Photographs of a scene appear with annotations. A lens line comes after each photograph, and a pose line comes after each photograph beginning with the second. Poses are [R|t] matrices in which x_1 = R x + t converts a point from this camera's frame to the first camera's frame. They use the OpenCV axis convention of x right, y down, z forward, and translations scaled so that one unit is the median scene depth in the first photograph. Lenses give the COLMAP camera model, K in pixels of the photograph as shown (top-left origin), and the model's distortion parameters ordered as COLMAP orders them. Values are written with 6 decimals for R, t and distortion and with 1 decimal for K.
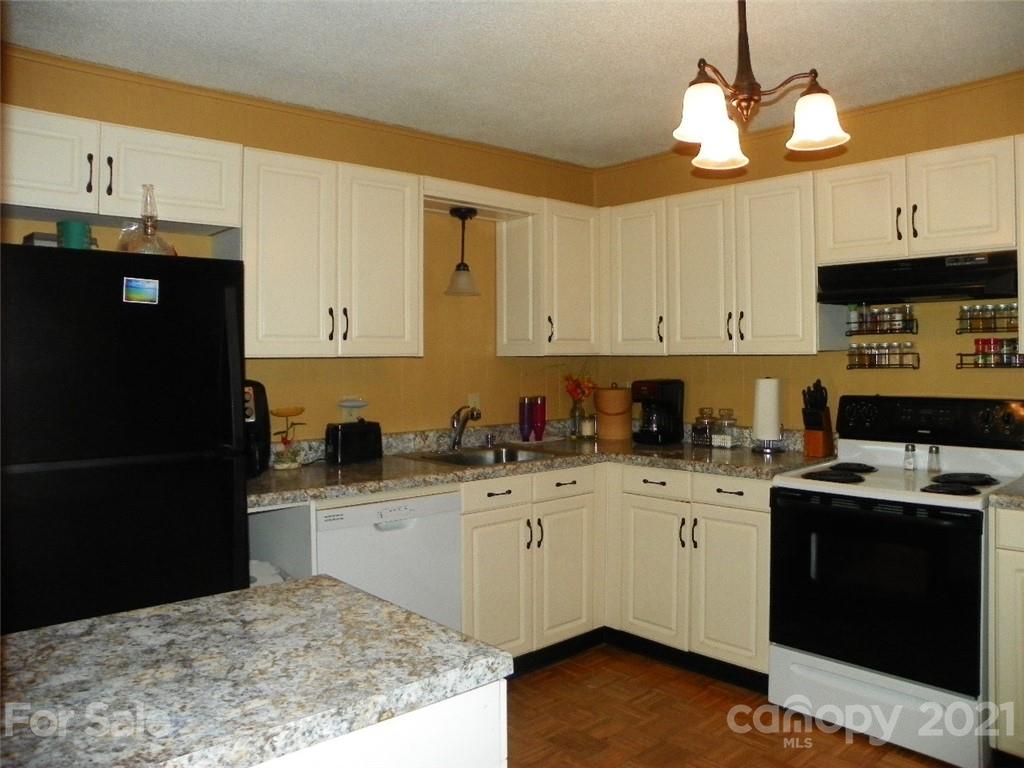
lens RADIAL K [[775.7, 0, 533.2], [0, 775.7, 356.8], [0, 0, 1]] dist [-0.154366, 0.094922]
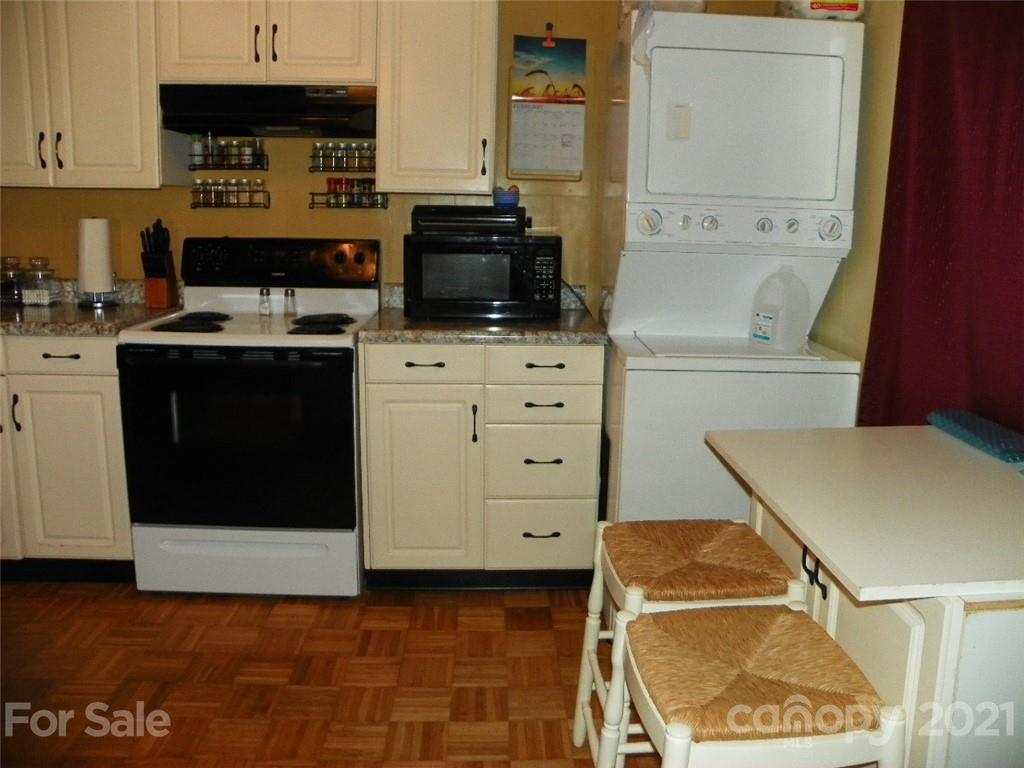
lens RADIAL K [[775.7, 0, 533.2], [0, 775.7, 356.8], [0, 0, 1]] dist [-0.154366, 0.094922]
pose [[0.639258, -0.107801, 0.761399, -0.019512], [-0.032648, 0.985428, 0.166930, 0.029975], [-0.768299, -0.131569, 0.626424, 0.123982]]
